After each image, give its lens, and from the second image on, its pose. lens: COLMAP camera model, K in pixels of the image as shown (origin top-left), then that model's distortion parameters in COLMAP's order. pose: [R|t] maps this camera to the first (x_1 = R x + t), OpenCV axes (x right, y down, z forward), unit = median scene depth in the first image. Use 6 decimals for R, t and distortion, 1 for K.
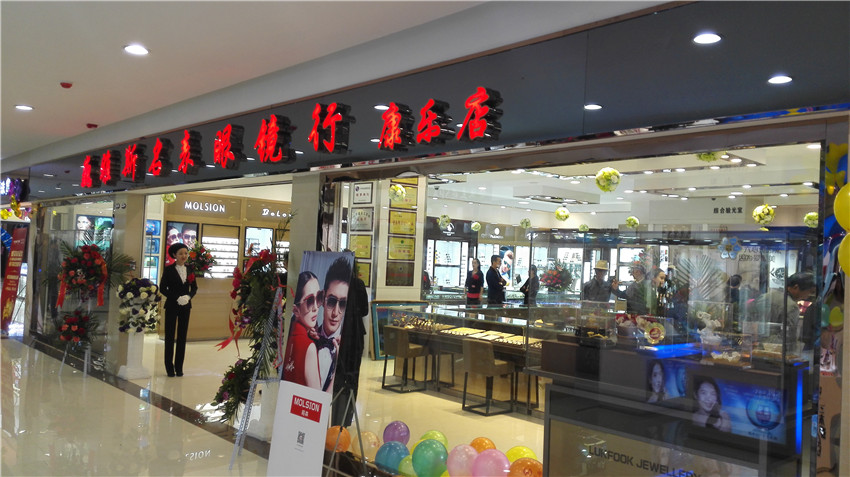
lens RADIAL K [[695.3, 0, 423.5], [0, 695.3, 242.6], [0, 0, 1]] dist [0.143910, -0.276677]
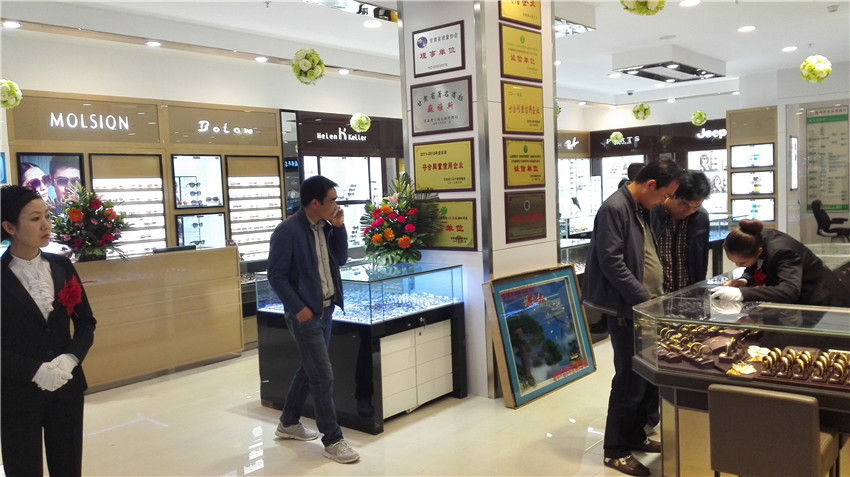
lens RADIAL K [[695.3, 0, 423.5], [0, 695.3, 242.6], [0, 0, 1]] dist [0.143910, -0.276677]
pose [[0.987687, -0.099125, 0.121029, -0.131796], [0.086741, 0.990826, 0.103630, 0.005467], [-0.130191, -0.091856, 0.987225, 0.419022]]
